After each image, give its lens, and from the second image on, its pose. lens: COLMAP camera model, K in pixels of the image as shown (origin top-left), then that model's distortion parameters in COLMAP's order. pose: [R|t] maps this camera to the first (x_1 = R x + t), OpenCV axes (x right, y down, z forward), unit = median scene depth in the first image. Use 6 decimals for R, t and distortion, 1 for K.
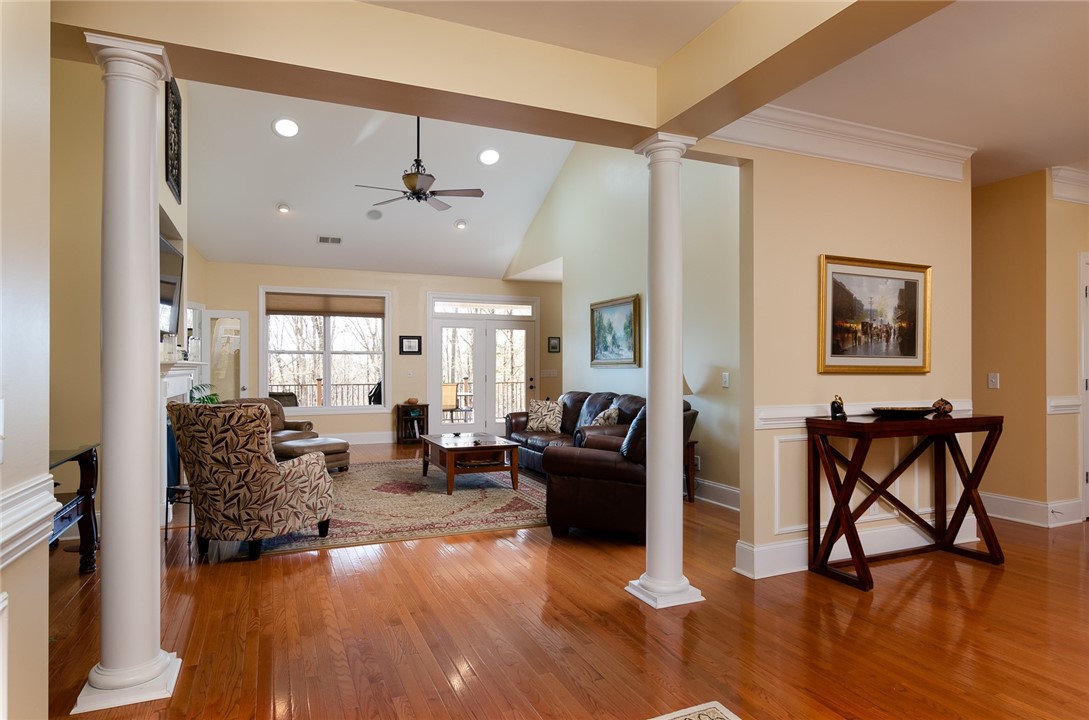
lens RADIAL K [[636.1, 0, 537.9], [0, 636.1, 364.3], [0, 0, 1]] dist [-0.001700, 0.000252]
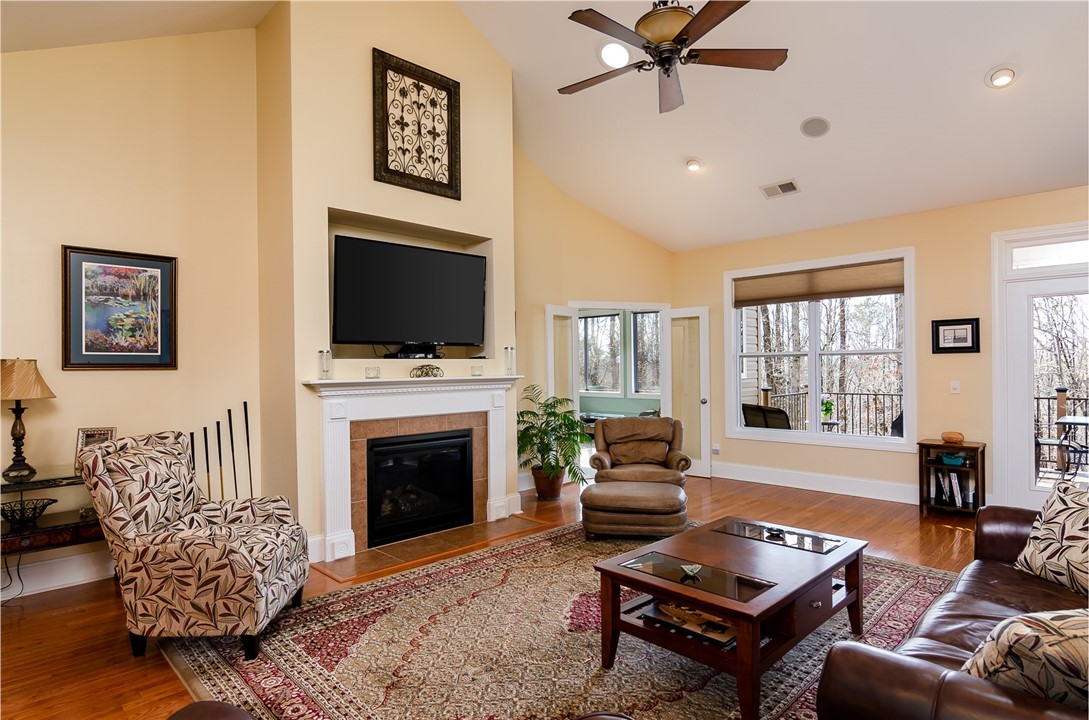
lens RADIAL K [[587.5, 0, 532.5], [0, 587.5, 365.9], [0, 0, 1]] dist [-0.002513, 0.000059]
pose [[0.359305, -0.005612, -0.933203, 0.192798], [0.016211, 0.999869, 0.000228, -0.013337], [0.933079, -0.015210, 0.359348, 0.625844]]
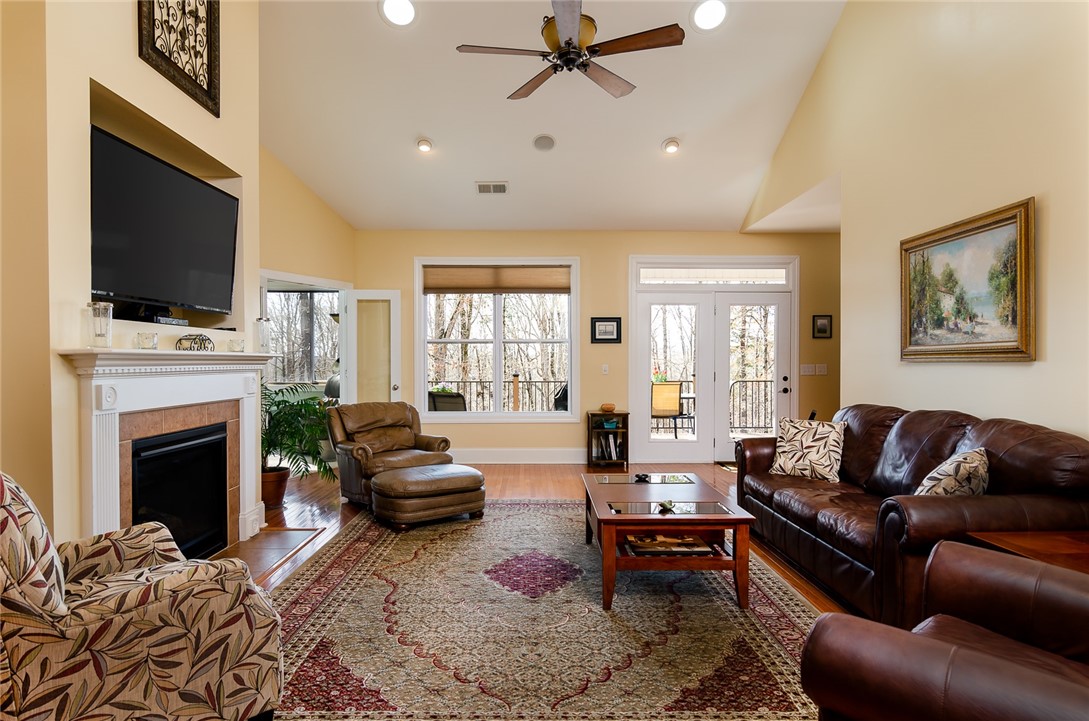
lens RADIAL K [[636.1, 0, 537.9], [0, 636.1, 364.8], [0, 0, 1]] dist [-0.001700, 0.000252]
pose [[0.925843, 0.002117, -0.377903, 0.002477], [0.001893, 0.999946, 0.010239, 0.002448], [0.377904, -0.010195, 0.925789, 0.397053]]
